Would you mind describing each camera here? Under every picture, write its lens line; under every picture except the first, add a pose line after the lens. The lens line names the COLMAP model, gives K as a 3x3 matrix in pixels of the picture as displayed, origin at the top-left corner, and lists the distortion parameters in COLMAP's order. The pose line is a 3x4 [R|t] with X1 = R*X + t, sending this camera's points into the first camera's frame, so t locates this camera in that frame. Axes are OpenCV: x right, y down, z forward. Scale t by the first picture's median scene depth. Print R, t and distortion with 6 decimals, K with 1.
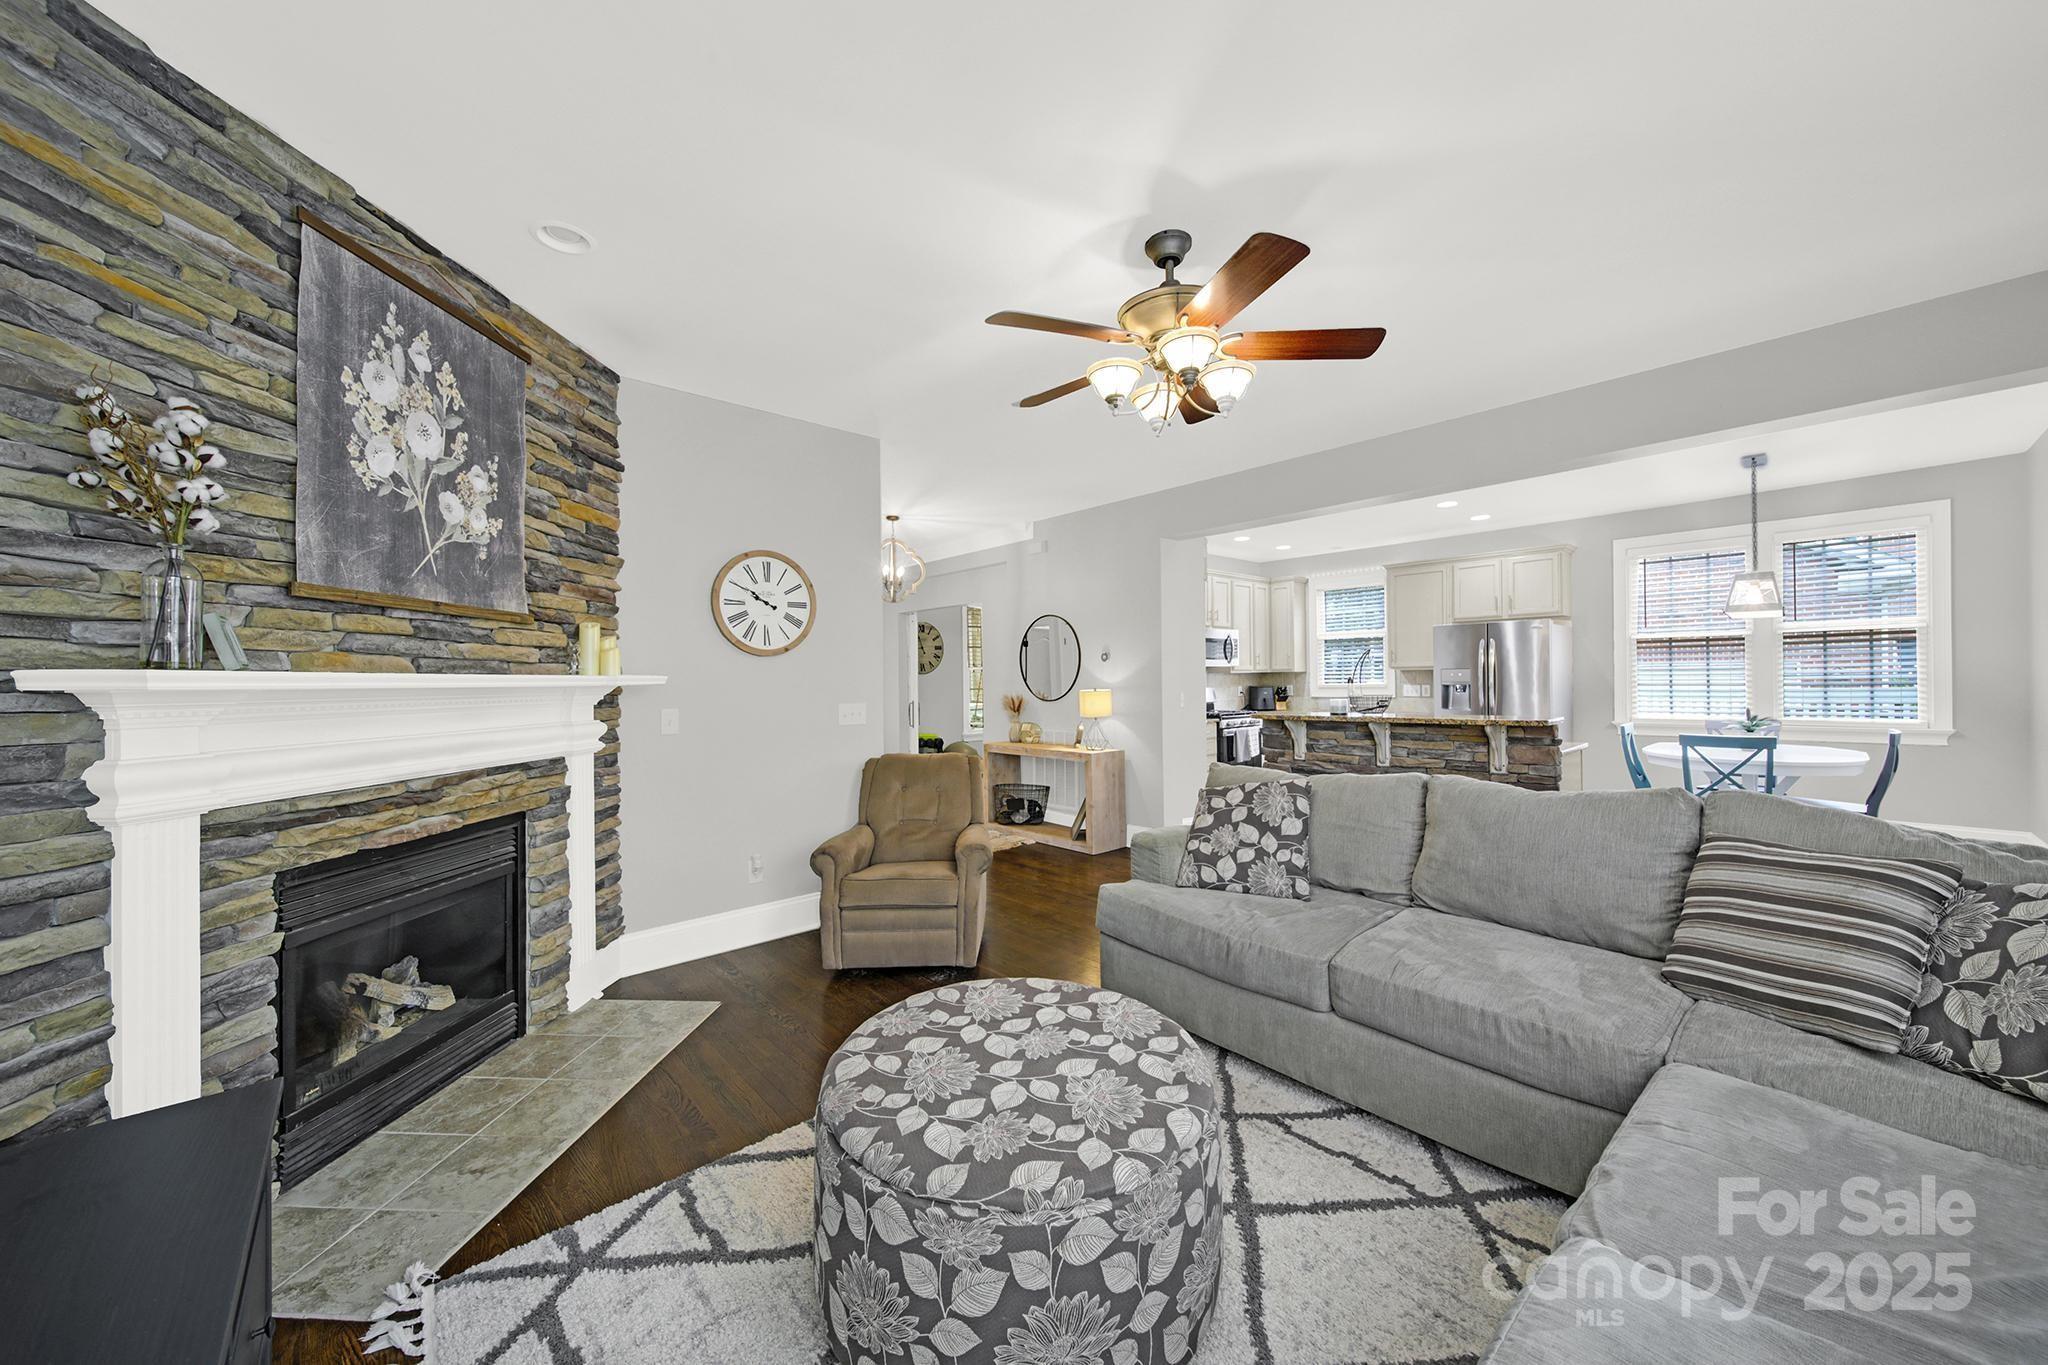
lens RADIAL K [[733.7, 0, 1023.2], [0, 733.7, 671.7], [0, 0, 1]] dist [-0.005749, -0.000424]
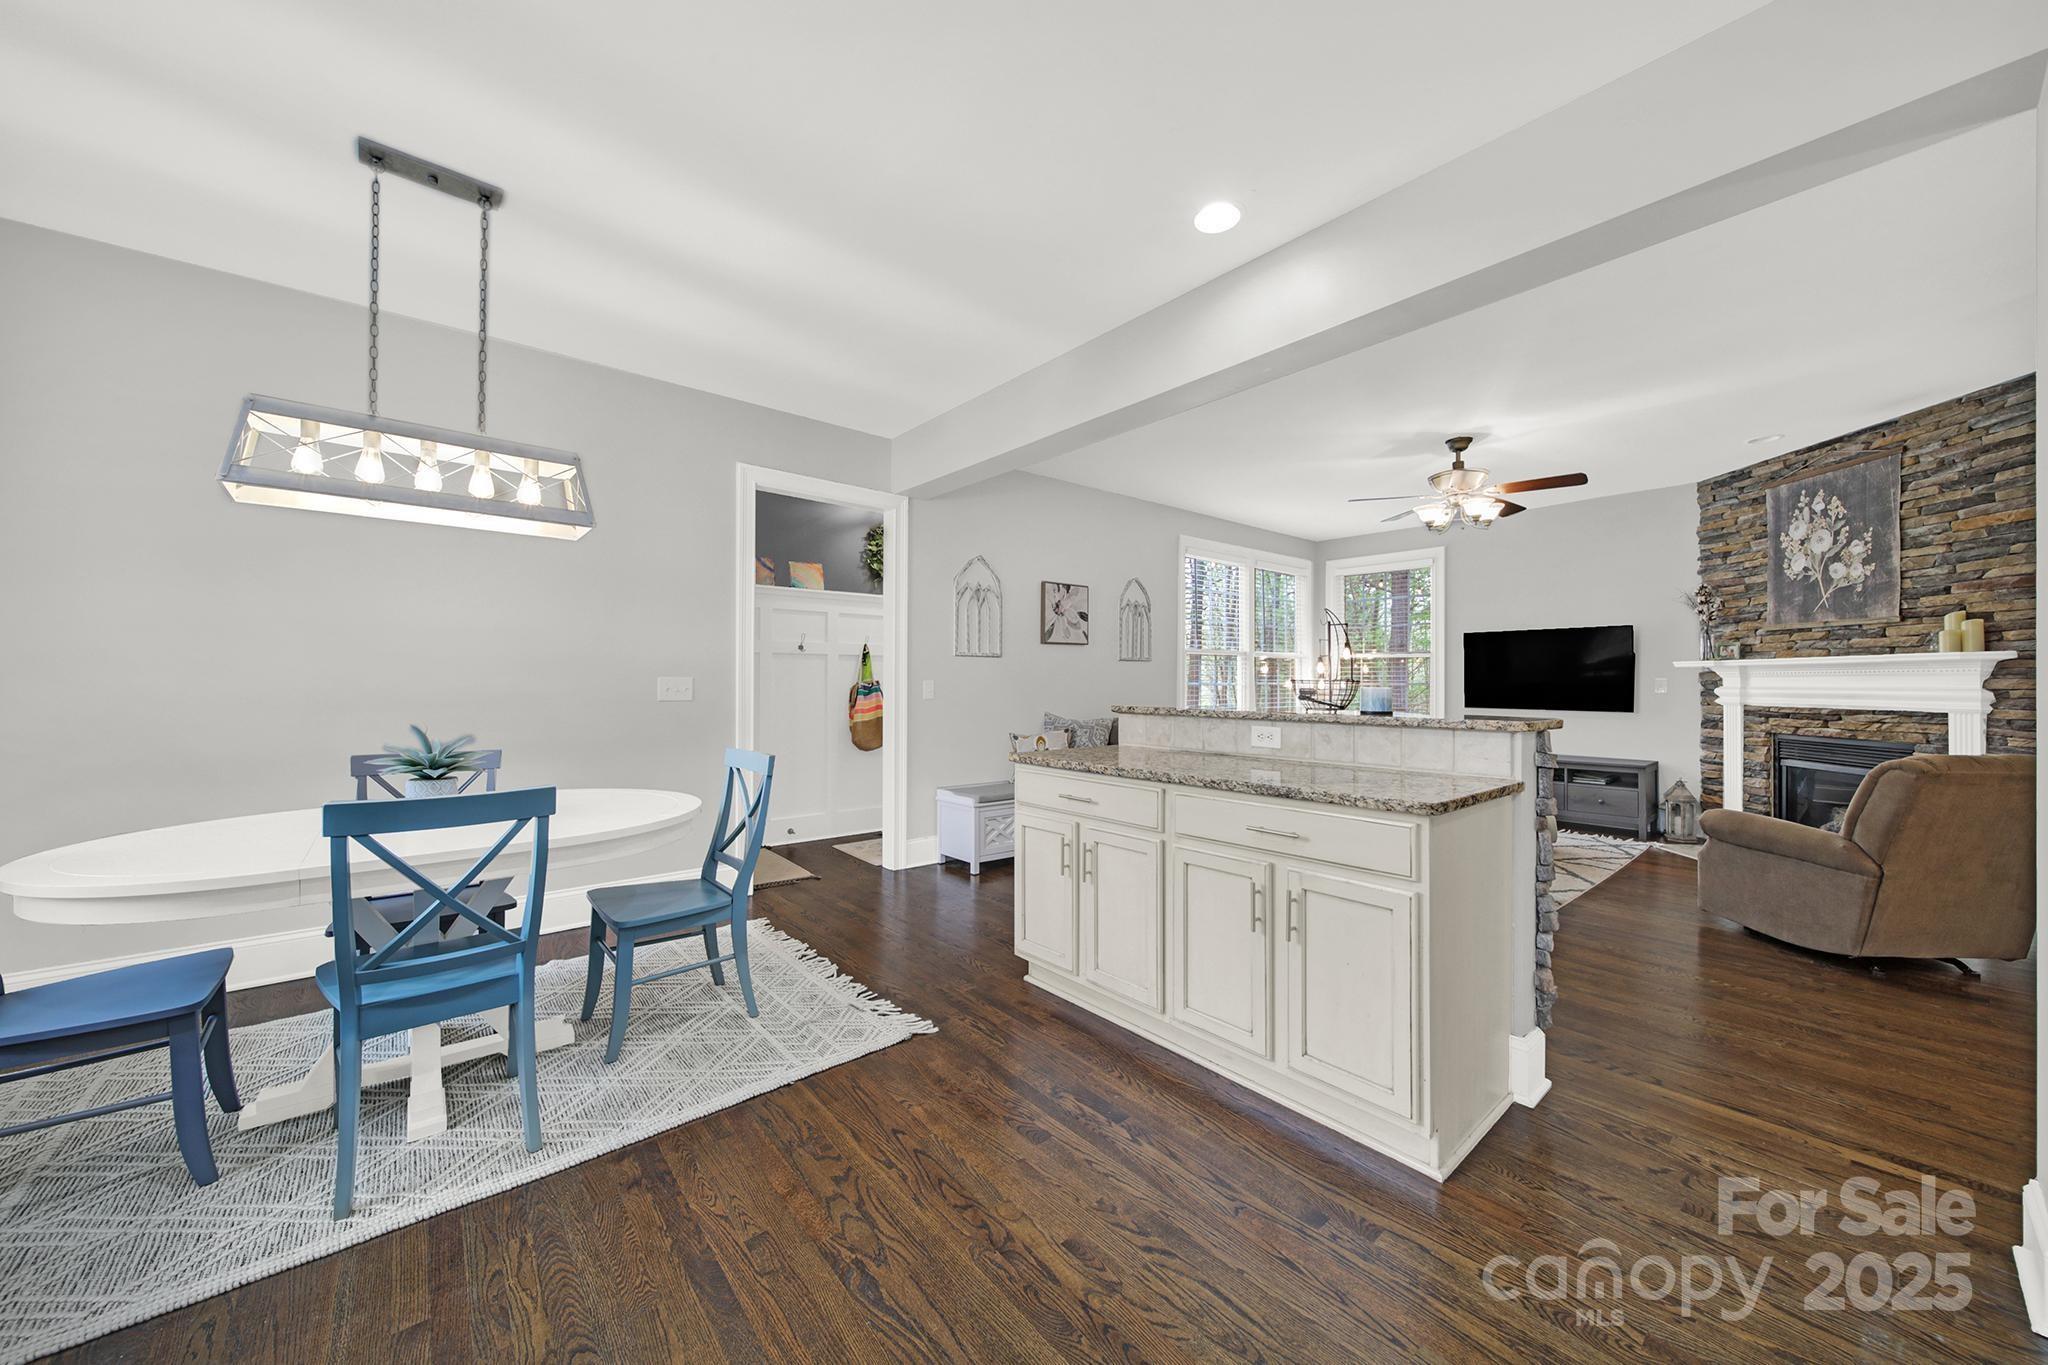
lens RADIAL K [[735.6, 0, 1024.0], [0, 735.6, 682.5], [0, 0, 1]] dist [-0.002384, 0.000000]
pose [[-0.999462, 0.012272, 0.030420, 1.313196], [0.011857, 0.999834, -0.013802, 0.072525], [-0.030584, -0.013434, -0.999442, 3.015726]]
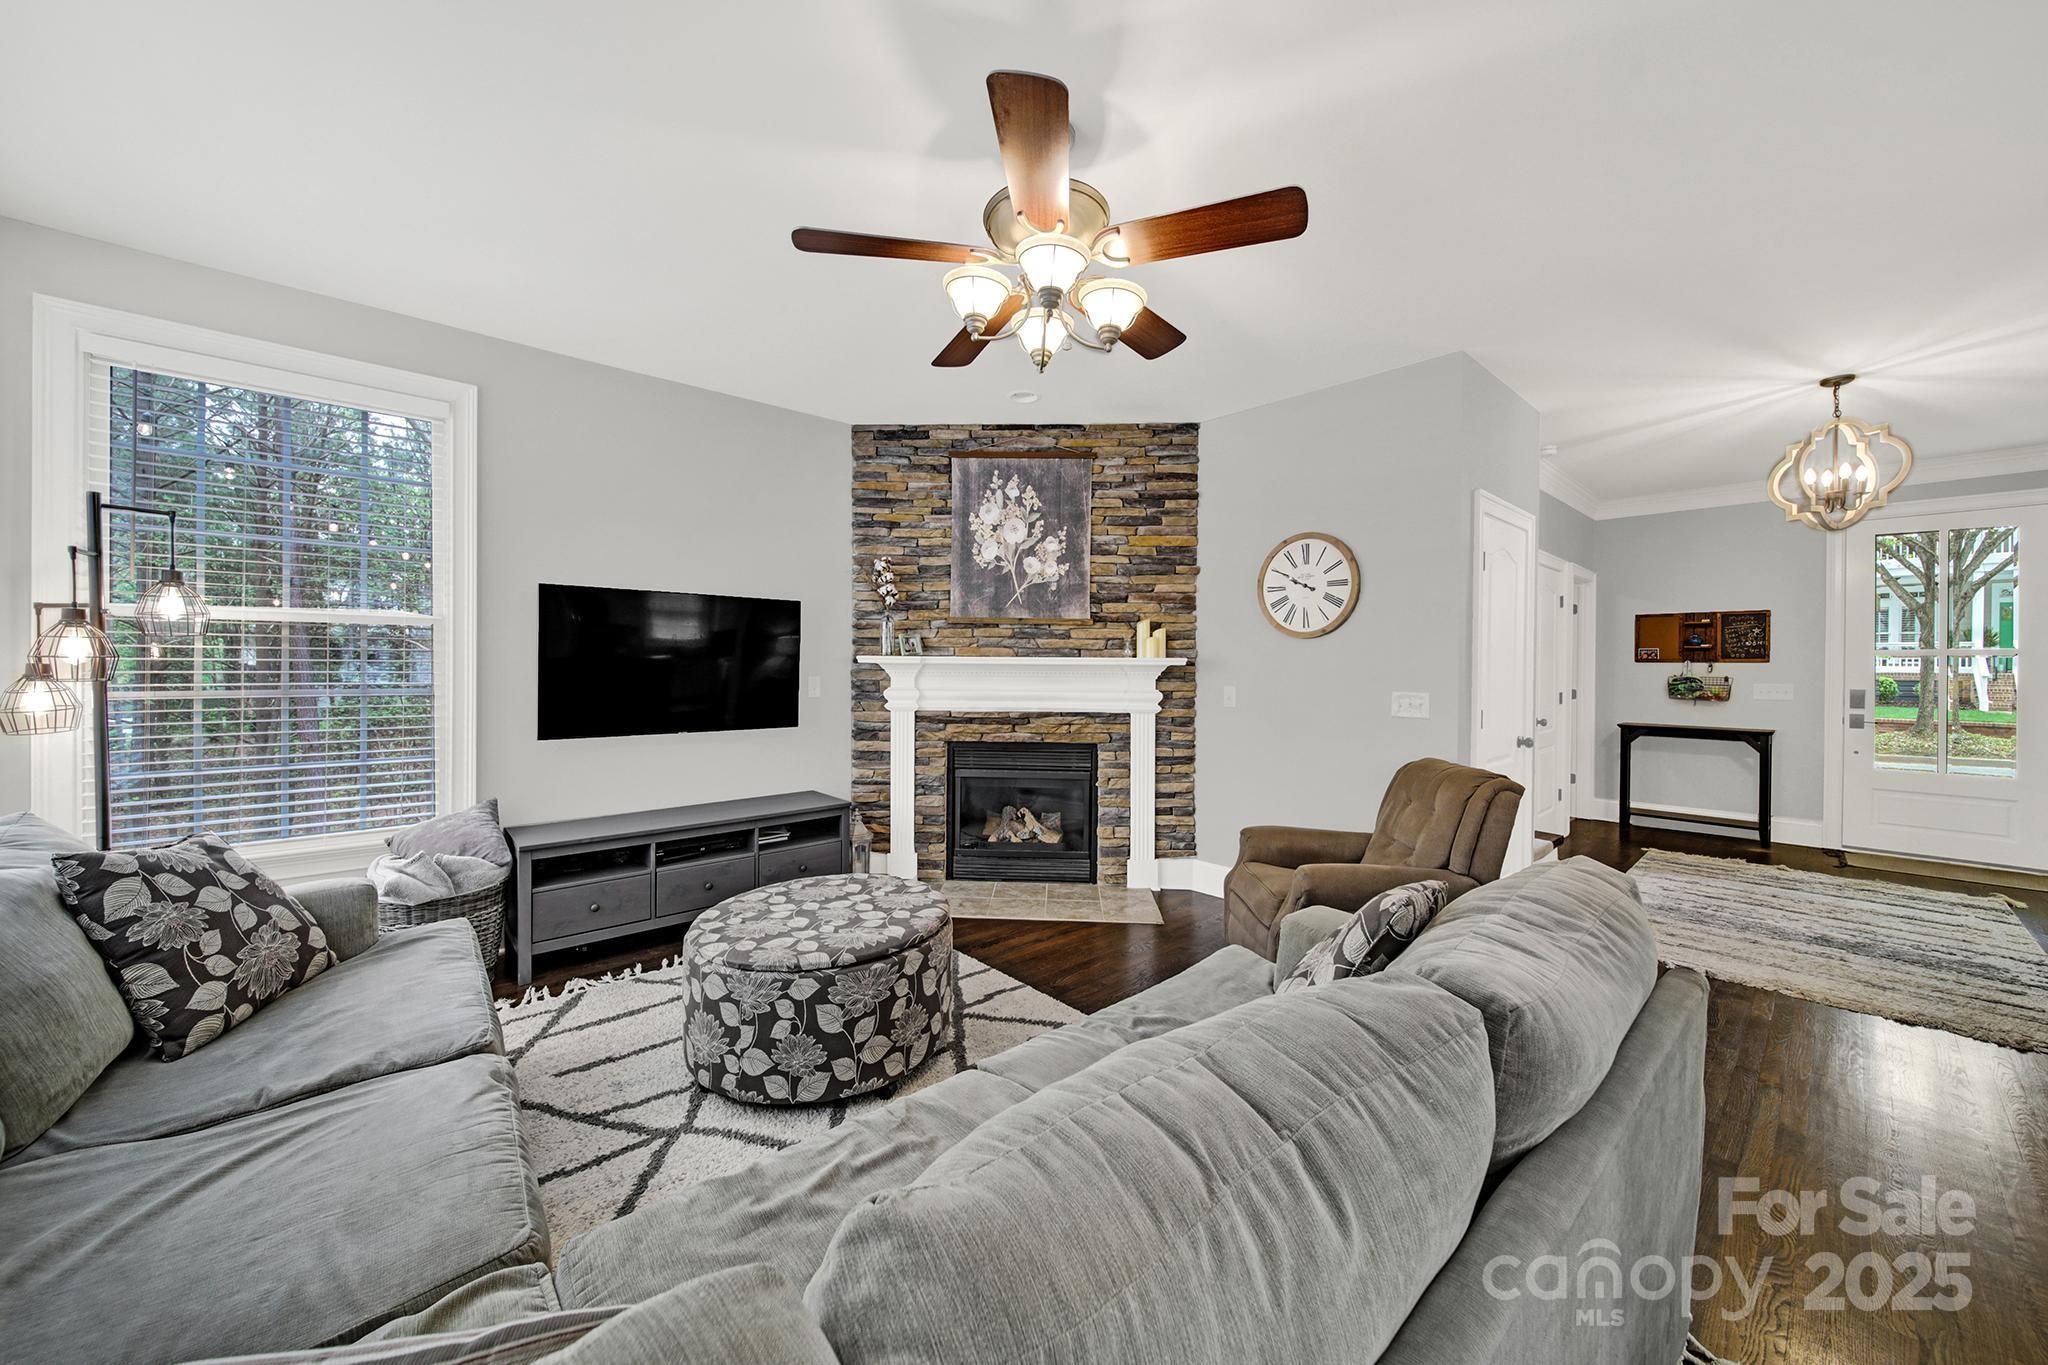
lens RADIAL K [[725.5, 0, 1019.3], [0, 725.5, 671.5], [0, 0, 1]] dist [-0.000616, -0.000094]
pose [[-0.000312, 0.020909, -0.999781, 1.032787], [0.005436, 0.999767, 0.020907, 0.001955], [0.999985, -0.005428, -0.000426, 0.976141]]
